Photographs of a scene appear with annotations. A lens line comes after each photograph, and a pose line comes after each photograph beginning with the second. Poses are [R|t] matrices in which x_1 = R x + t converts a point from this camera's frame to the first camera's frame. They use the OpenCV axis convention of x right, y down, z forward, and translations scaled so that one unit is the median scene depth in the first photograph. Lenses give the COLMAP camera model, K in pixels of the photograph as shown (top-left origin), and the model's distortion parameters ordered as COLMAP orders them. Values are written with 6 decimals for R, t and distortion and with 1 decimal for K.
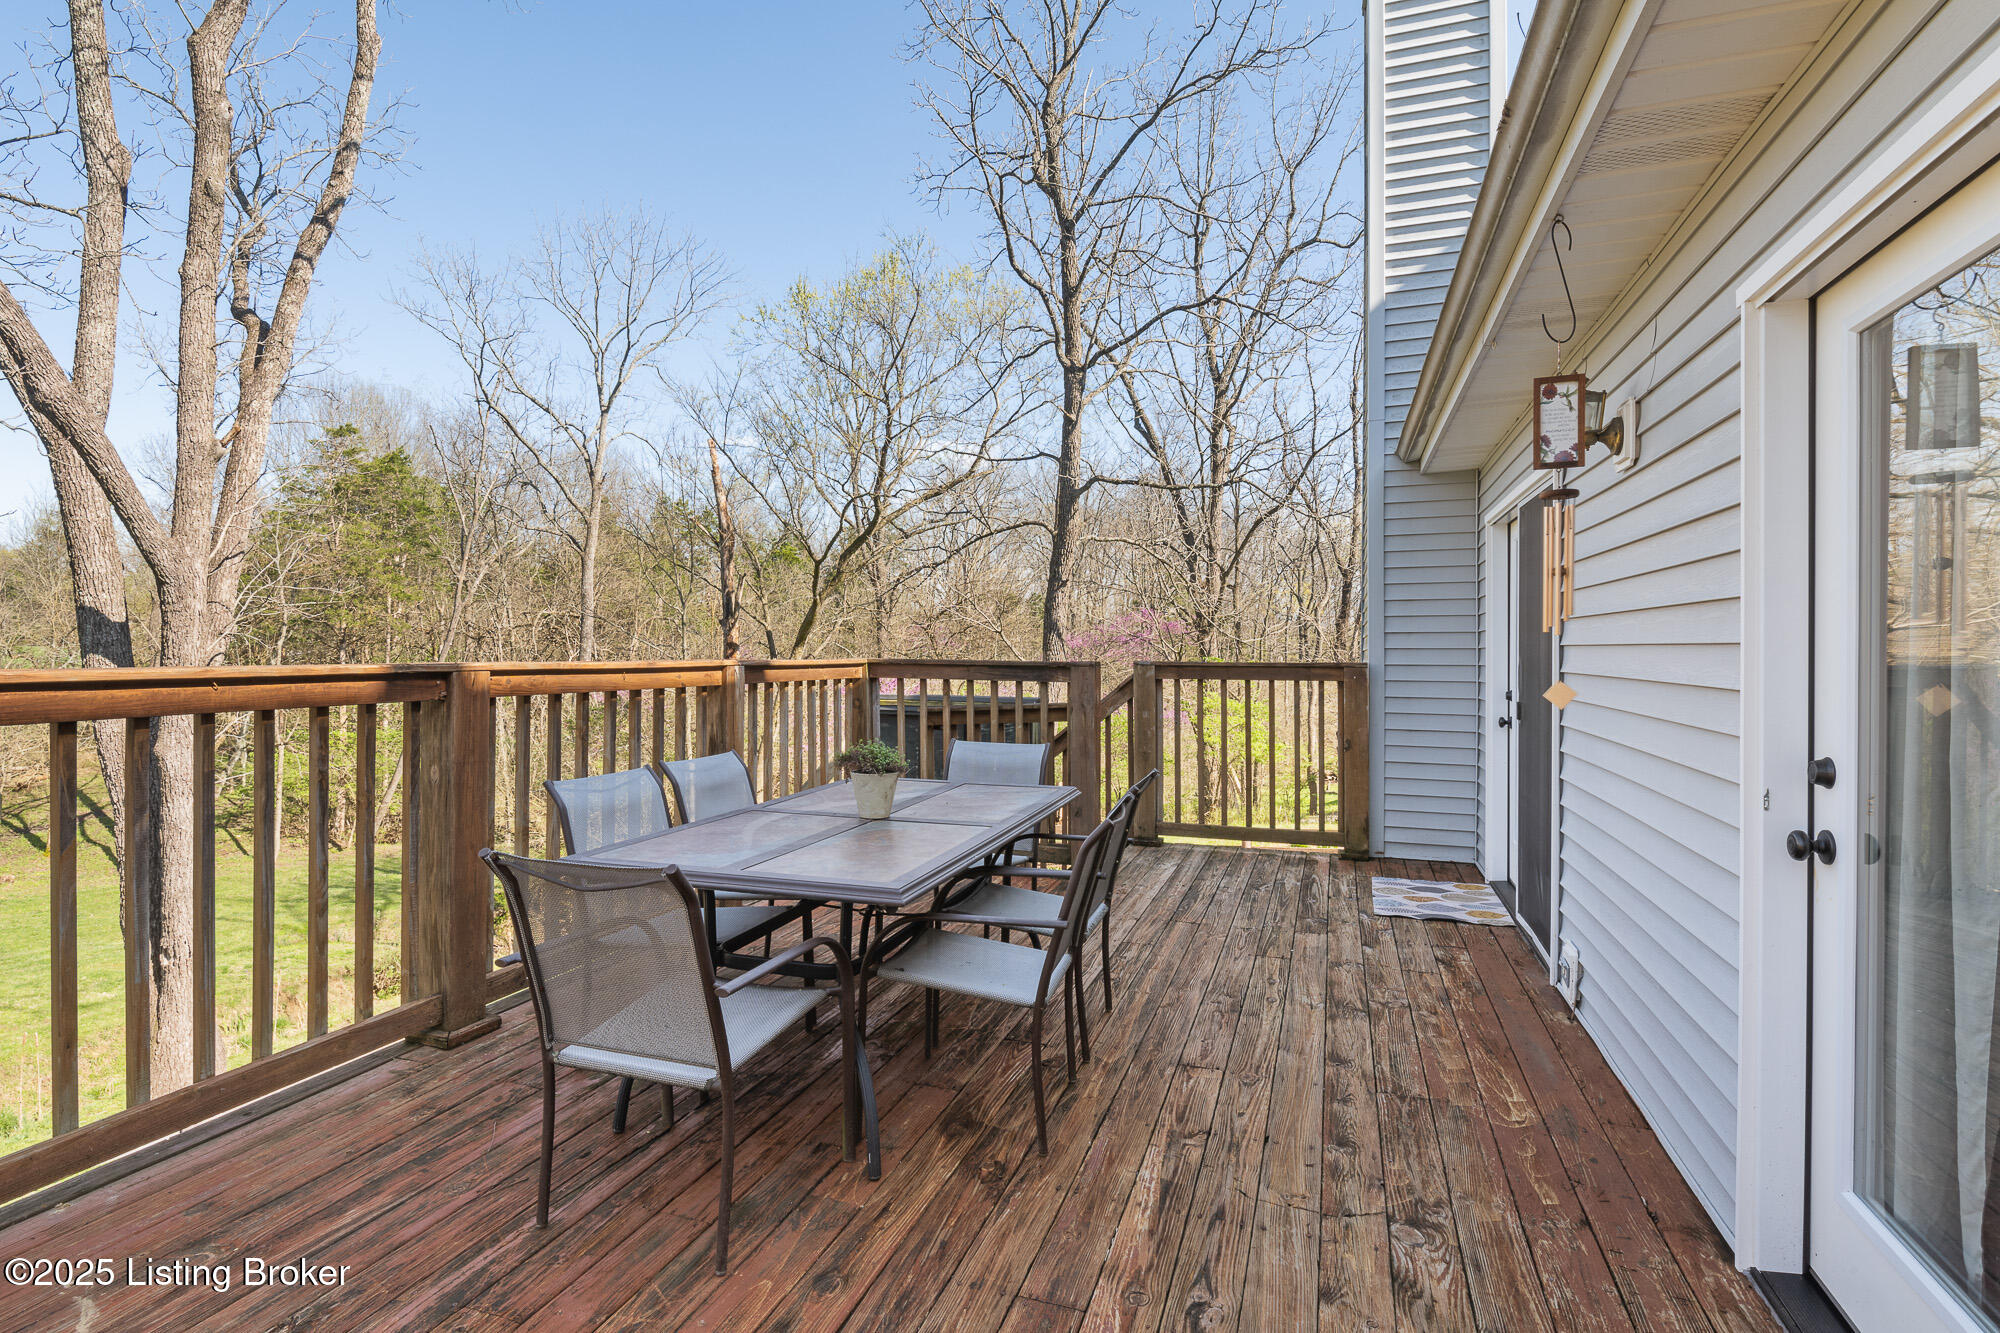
lens RADIAL K [[939.6, 0, 1010.3], [0, 939.6, 663.3], [0, 0, 1]] dist [-0.004195, -0.006154]
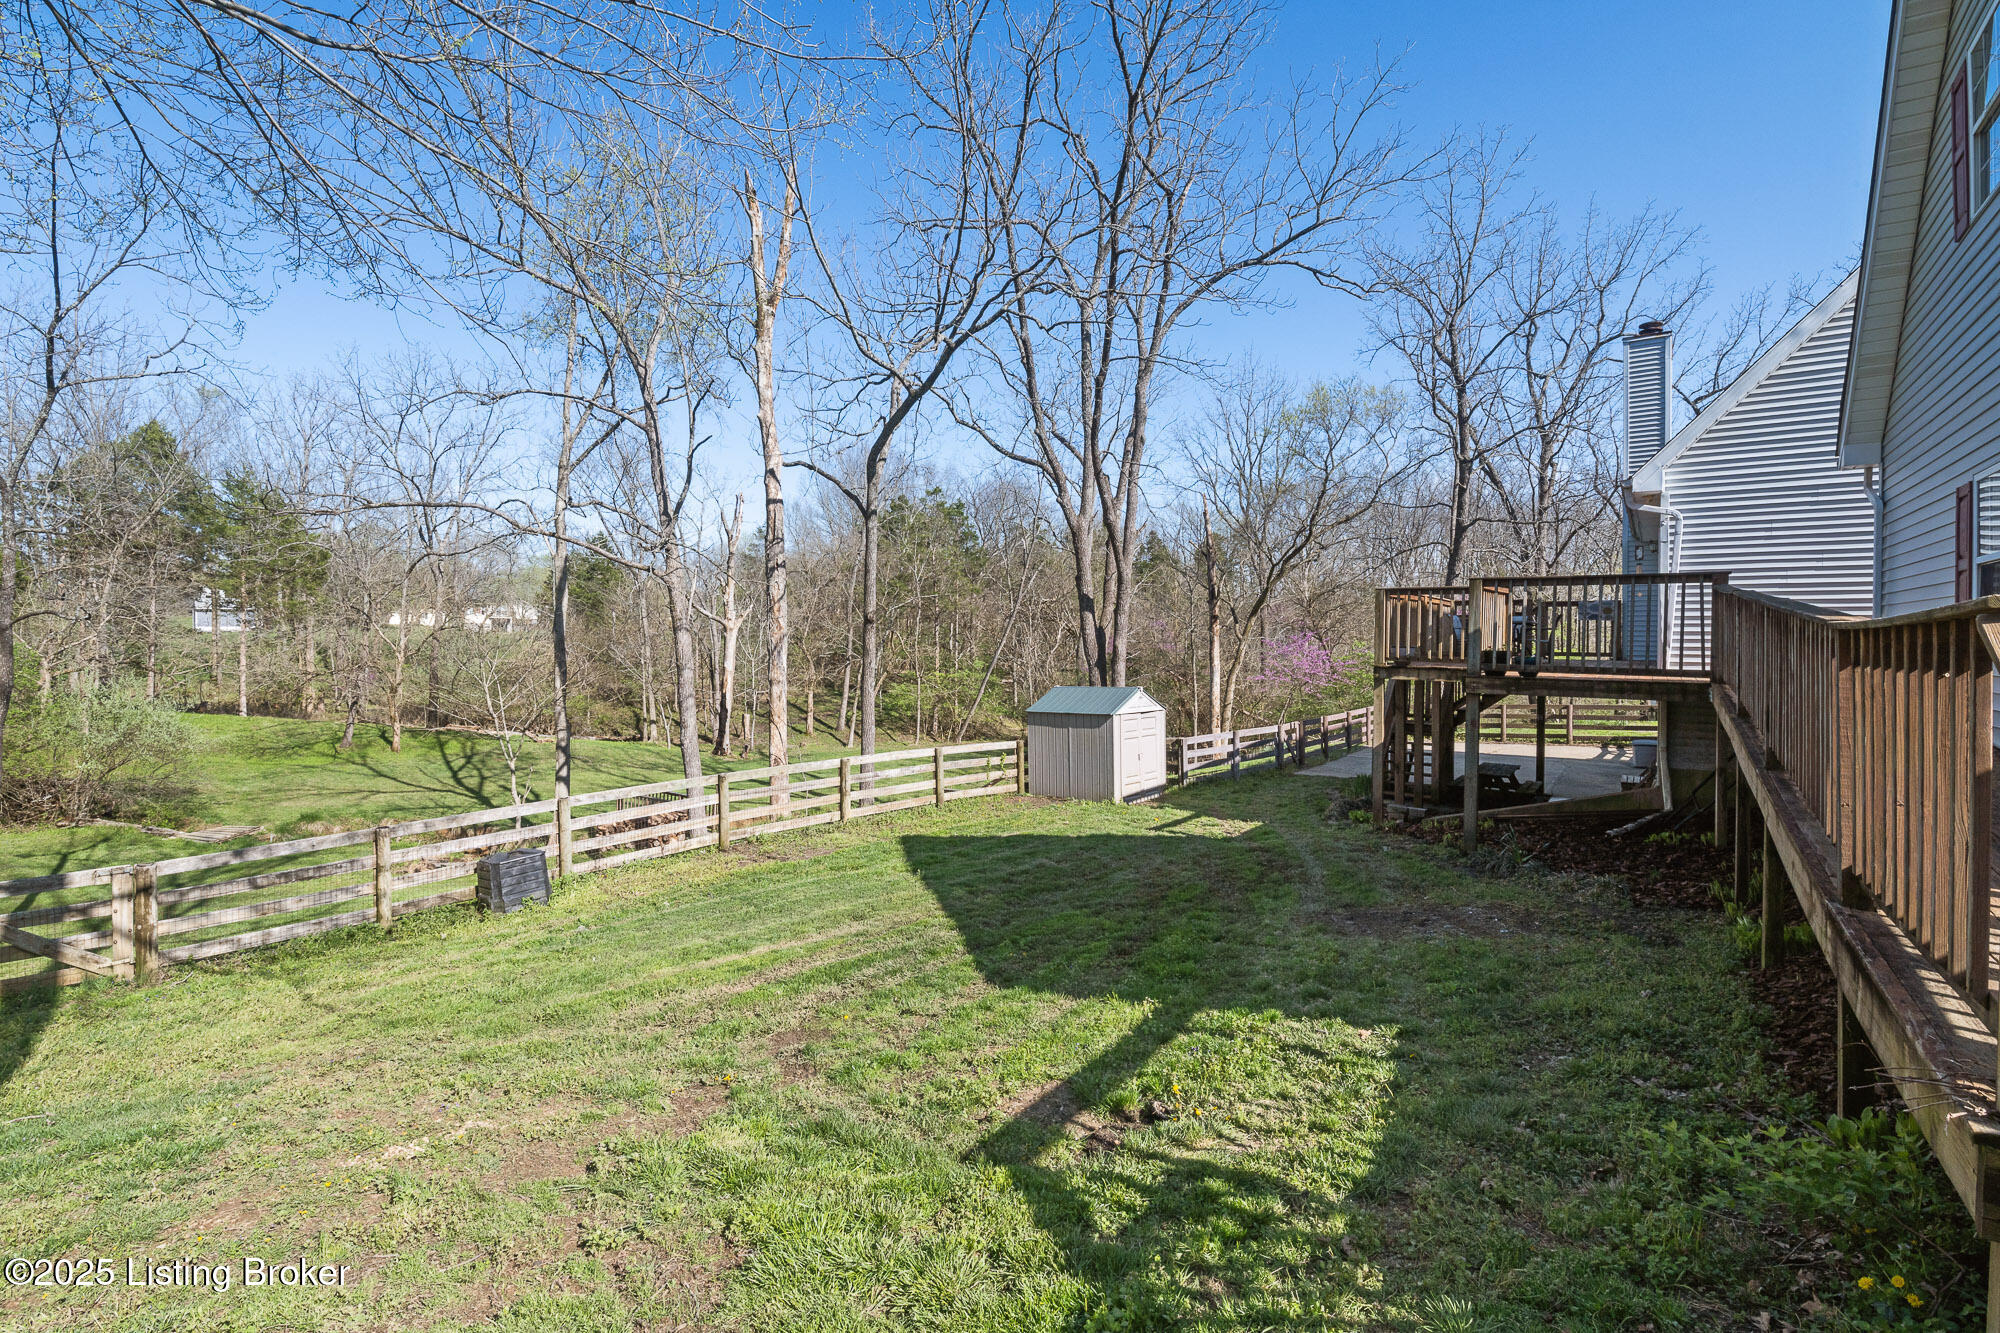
lens RADIAL K [[883.0, 0, 1003.5], [0, 883.0, 654.3], [0, 0, 1]] dist [-0.006737, -0.006747]
pose [[0.953588, -0.000155, -0.301115, -0.274686], [0.003091, 0.999952, 0.009273, 0.048591], [0.301099, -0.009773, 0.953543, -0.920957]]
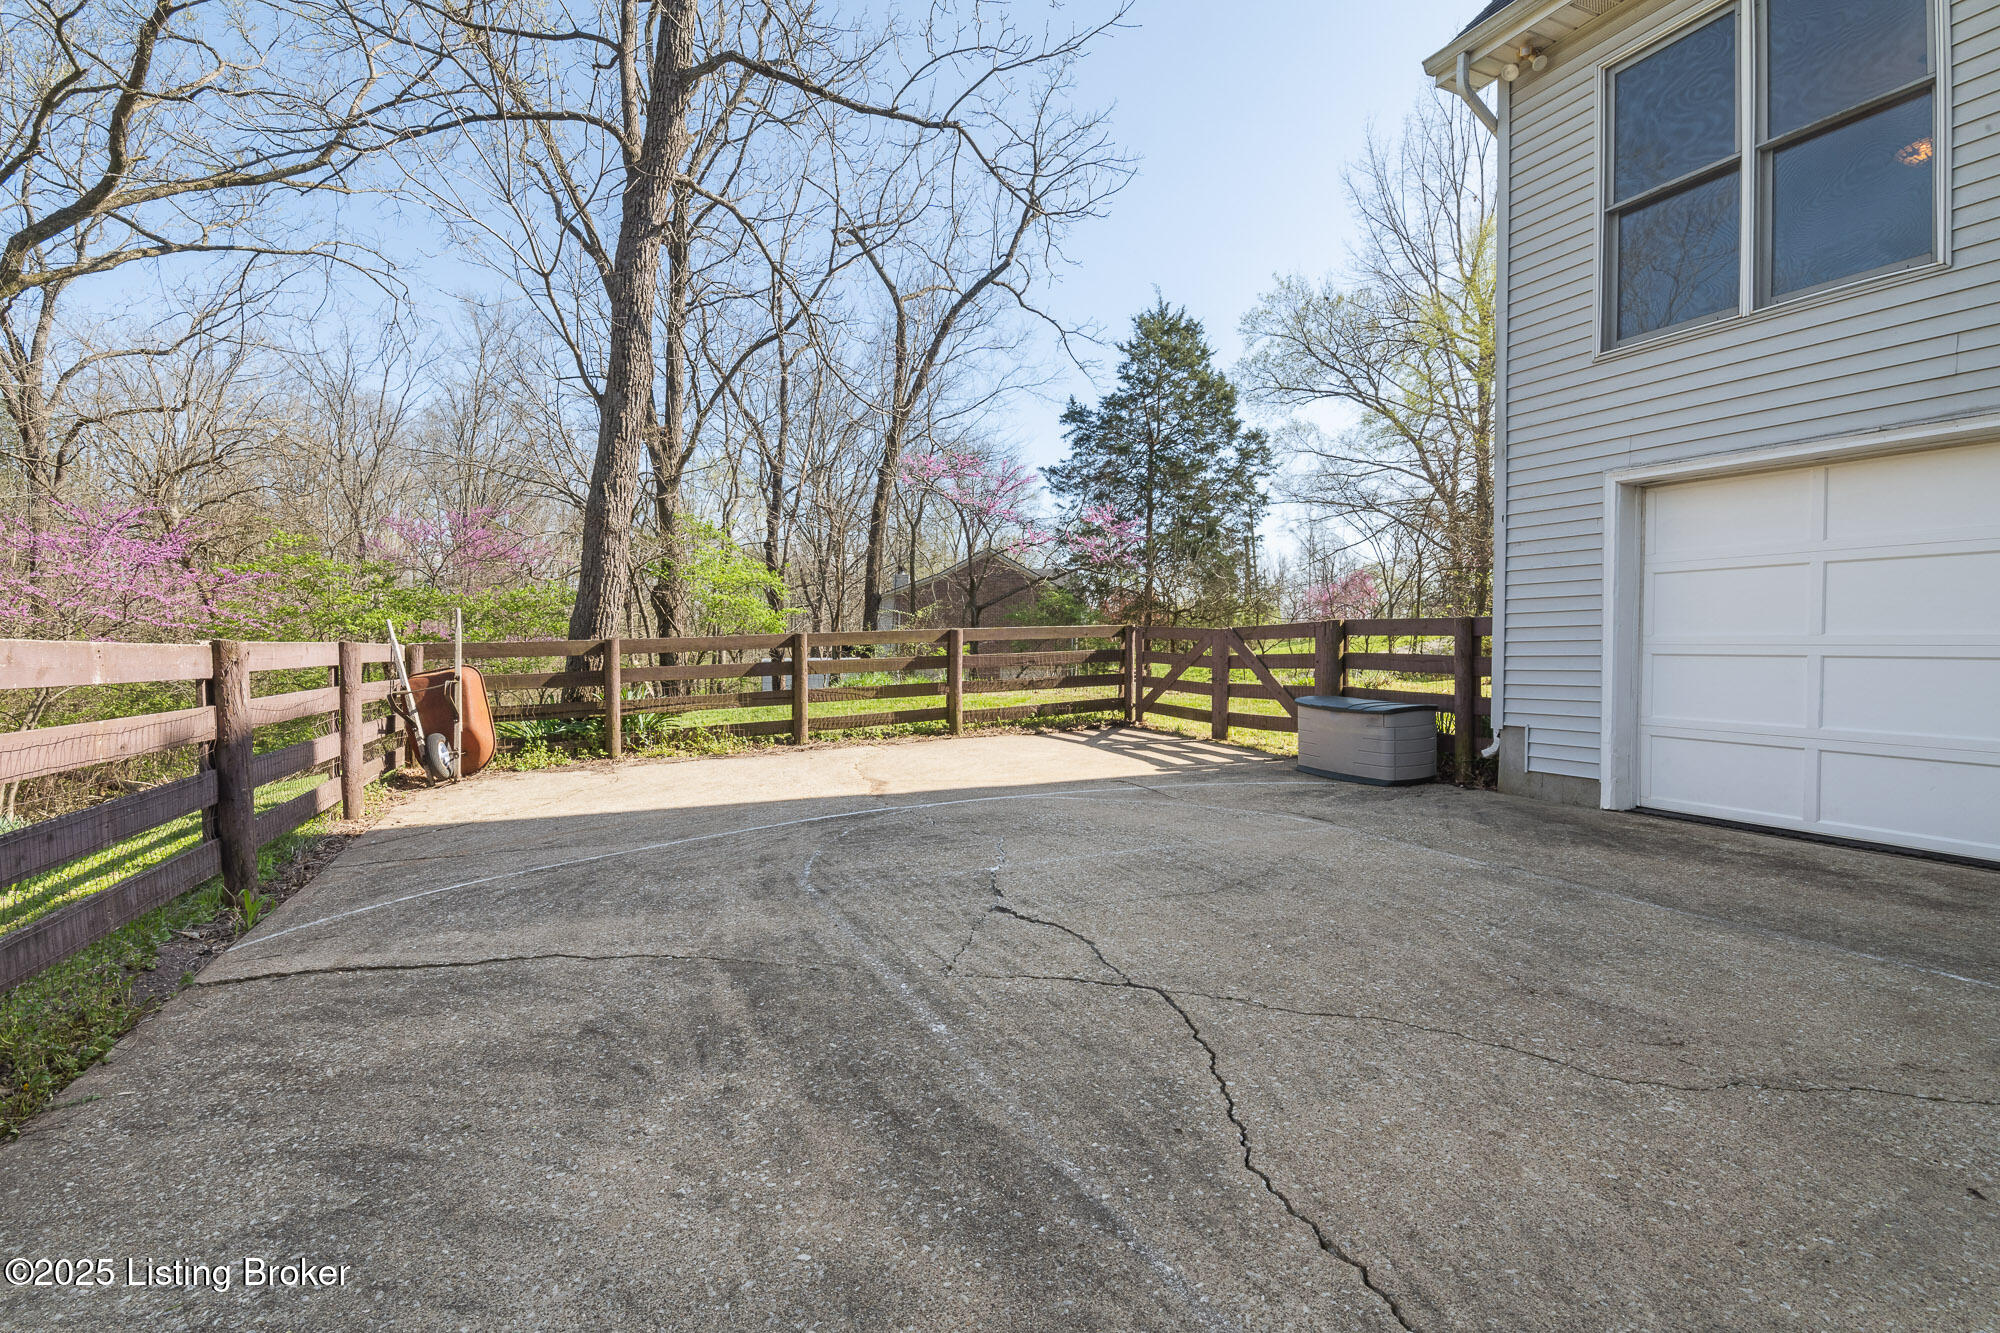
lens RADIAL K [[883.0, 0, 997.5], [0, 883.0, 660.6], [0, 0, 1]] dist [-0.006737, -0.006747]
pose [[0.727402, -0.012903, 0.686091, -0.168730], [0.003594, 0.999881, 0.014995, 0.172316], [-0.686203, -0.008442, 0.727362, 0.466298]]
